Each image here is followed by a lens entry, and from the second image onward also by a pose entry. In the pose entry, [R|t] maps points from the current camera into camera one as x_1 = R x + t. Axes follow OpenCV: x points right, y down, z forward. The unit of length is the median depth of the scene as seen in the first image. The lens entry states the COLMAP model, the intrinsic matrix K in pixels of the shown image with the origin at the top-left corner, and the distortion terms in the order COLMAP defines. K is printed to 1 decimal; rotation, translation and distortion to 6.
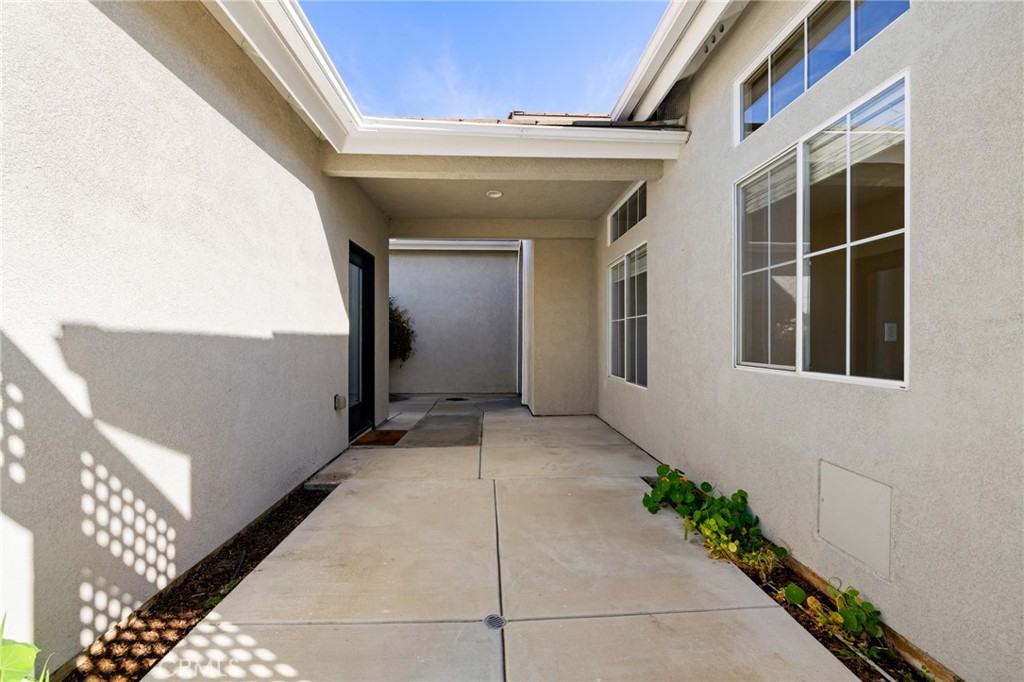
lens RADIAL K [[428.4, 0, 511.5], [0, 428.4, 338.3], [0, 0, 1]] dist [0.001835, -0.000083]
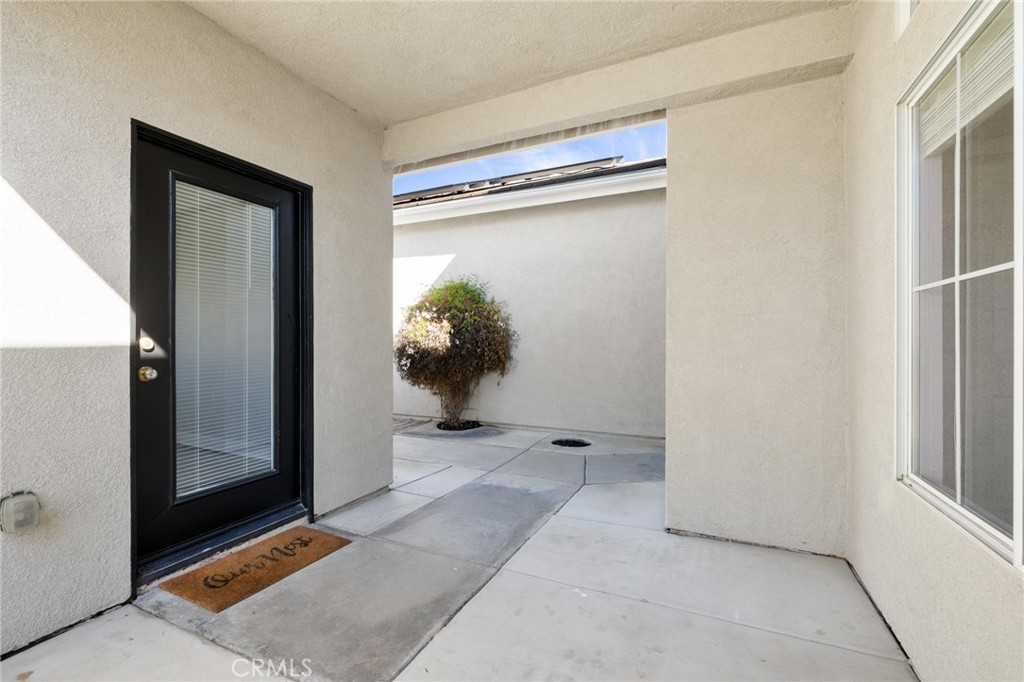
lens RADIAL K [[428.4, 0, 517.0], [0, 428.4, 341.9], [0, 0, 1]] dist [0.001835, -0.000083]
pose [[0.888182, 0.000605, -0.459492, 0.125330], [-0.000101, 0.999999, 0.001122, -0.003577], [0.459492, -0.000950, 0.888181, 0.606863]]
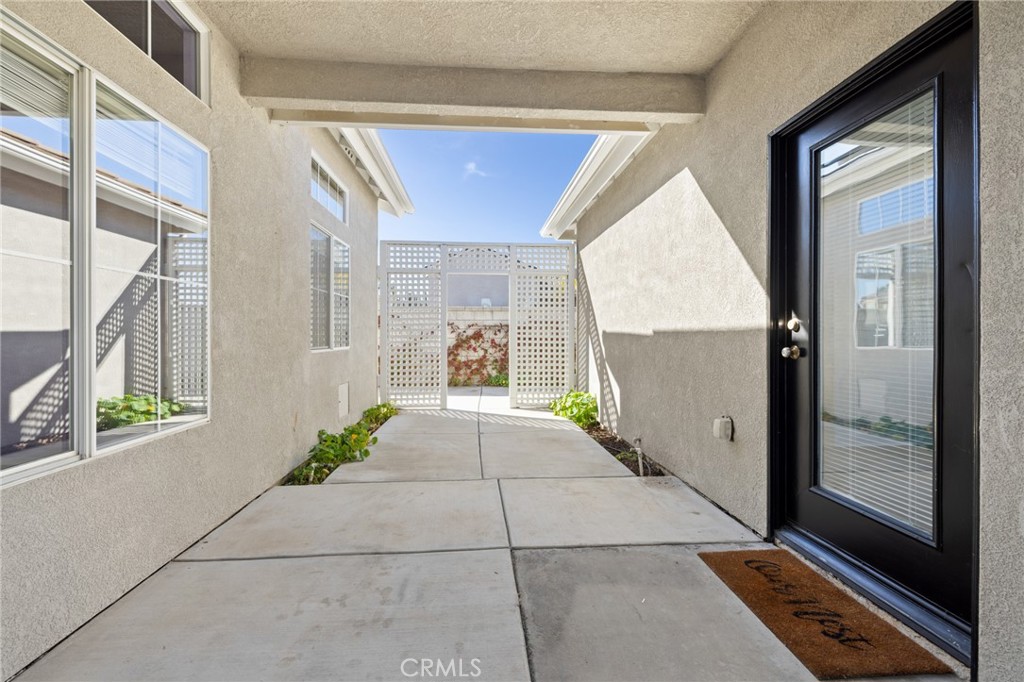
lens RADIAL K [[428.4, 0, 505.3], [0, 428.4, 339.1], [0, 0, 1]] dist [0.001835, -0.000083]
pose [[-0.999901, -0.001116, -0.014028, -0.045277], [-0.001188, 0.999986, 0.005102, 0.009483], [0.014022, 0.005118, -0.999889, 1.152034]]
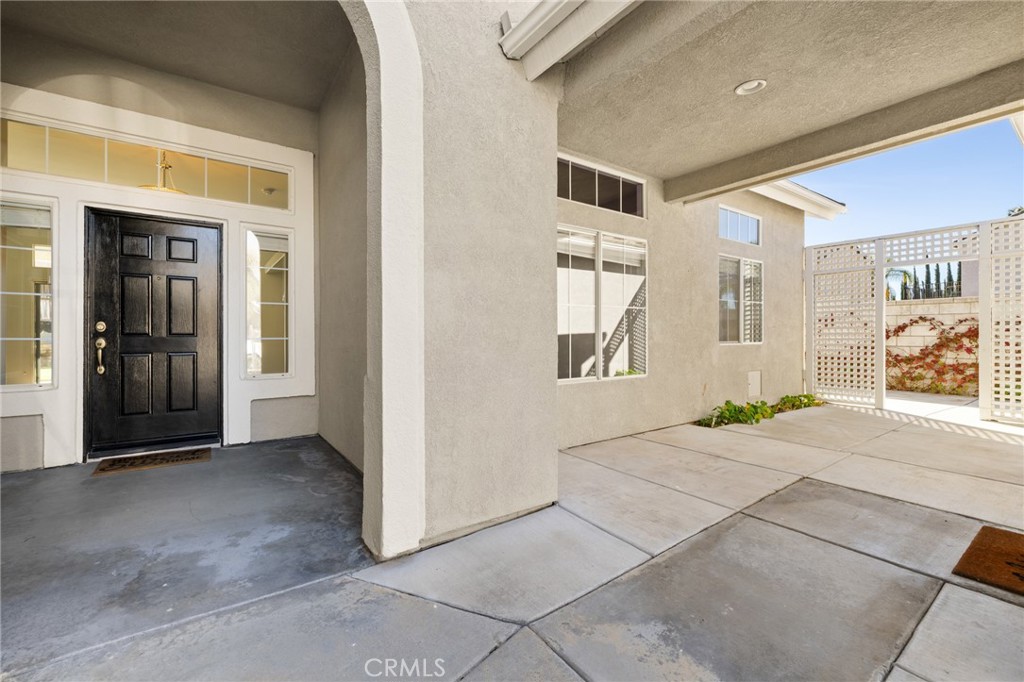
lens RADIAL K [[428.4, 0, 513.0], [0, 428.4, 337.0], [0, 0, 1]] dist [0.001835, -0.000083]
pose [[-0.530739, -0.002965, 0.847530, -0.325527], [-0.000349, 0.999995, 0.003280, 0.013158], [-0.847535, 0.001445, -0.530737, 1.389534]]
